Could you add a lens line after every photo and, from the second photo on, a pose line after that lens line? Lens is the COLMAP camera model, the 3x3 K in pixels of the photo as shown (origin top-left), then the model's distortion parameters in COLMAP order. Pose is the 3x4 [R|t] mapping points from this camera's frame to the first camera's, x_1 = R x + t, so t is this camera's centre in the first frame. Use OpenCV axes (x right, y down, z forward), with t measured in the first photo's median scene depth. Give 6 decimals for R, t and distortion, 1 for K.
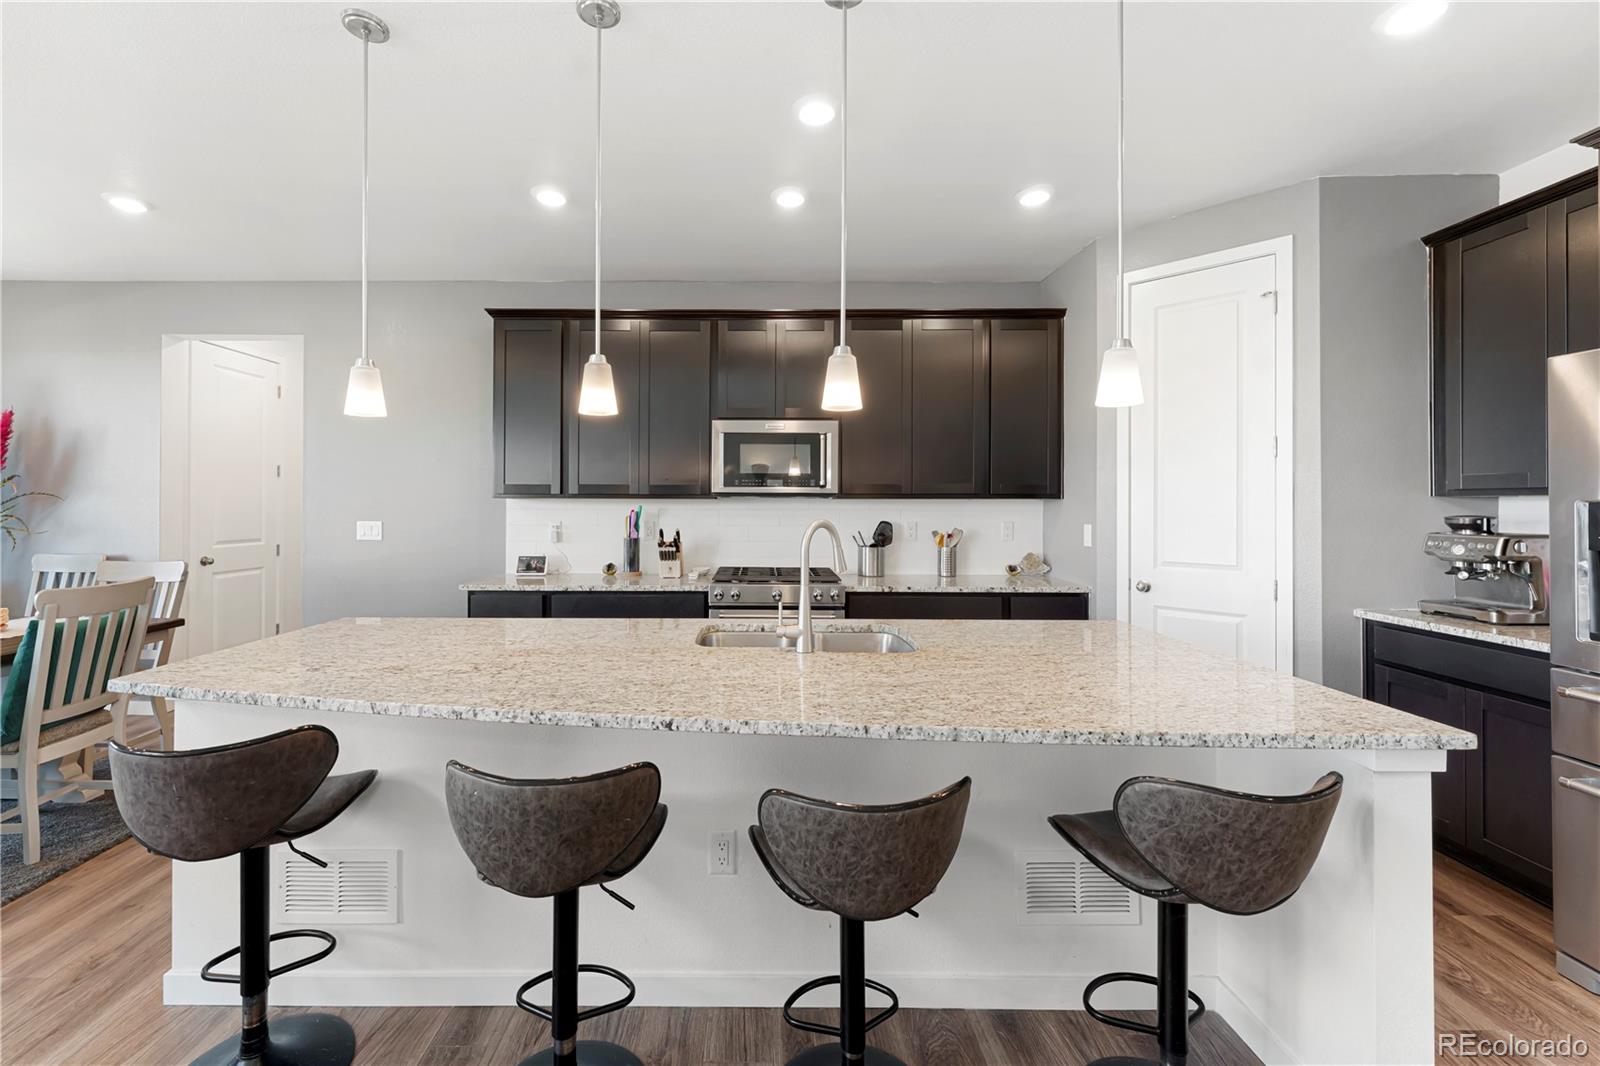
lens RADIAL K [[672.9, 0, 789.4], [0, 672.9, 504.4], [0, 0, 1]] dist [-0.001057, 0.000023]
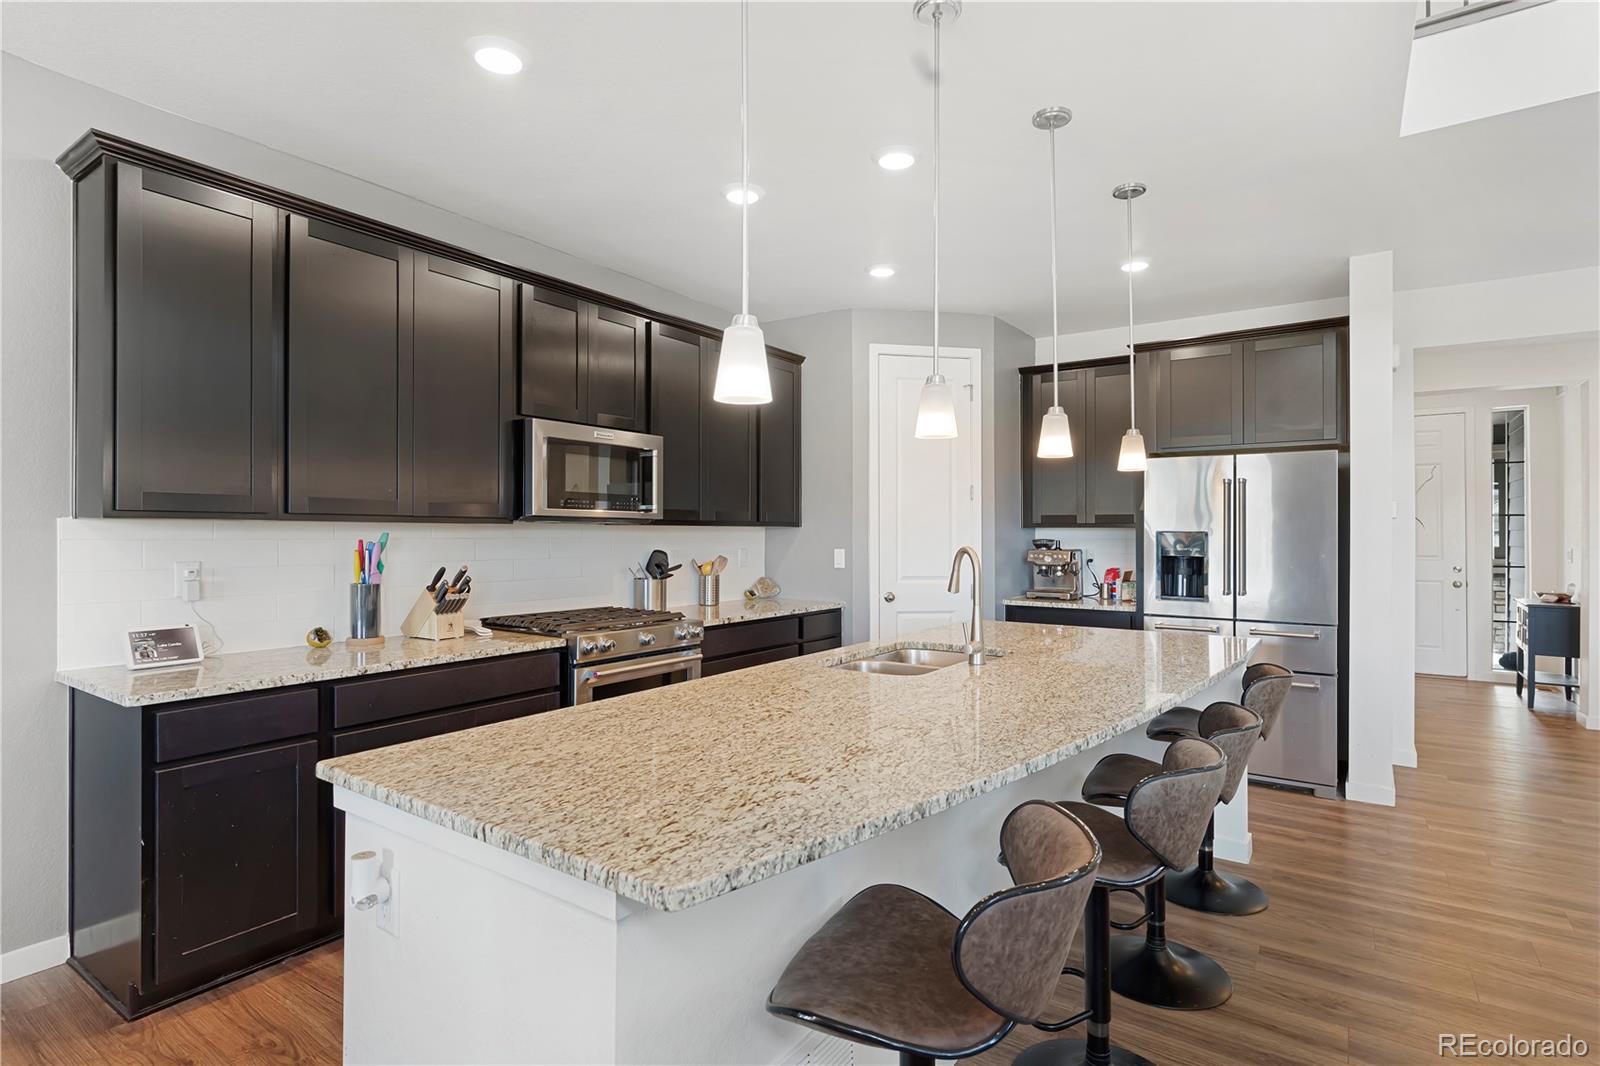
lens RADIAL K [[774.8, 0, 800.0], [0, 774.8, 533.0], [0, 0, 1]] dist [-0.024017, -0.000055]
pose [[0.567556, -0.001175, 0.823334, -0.649008], [-0.003199, 0.999988, 0.003633, -0.002535], [-0.823329, -0.004695, 0.567545, 0.272479]]
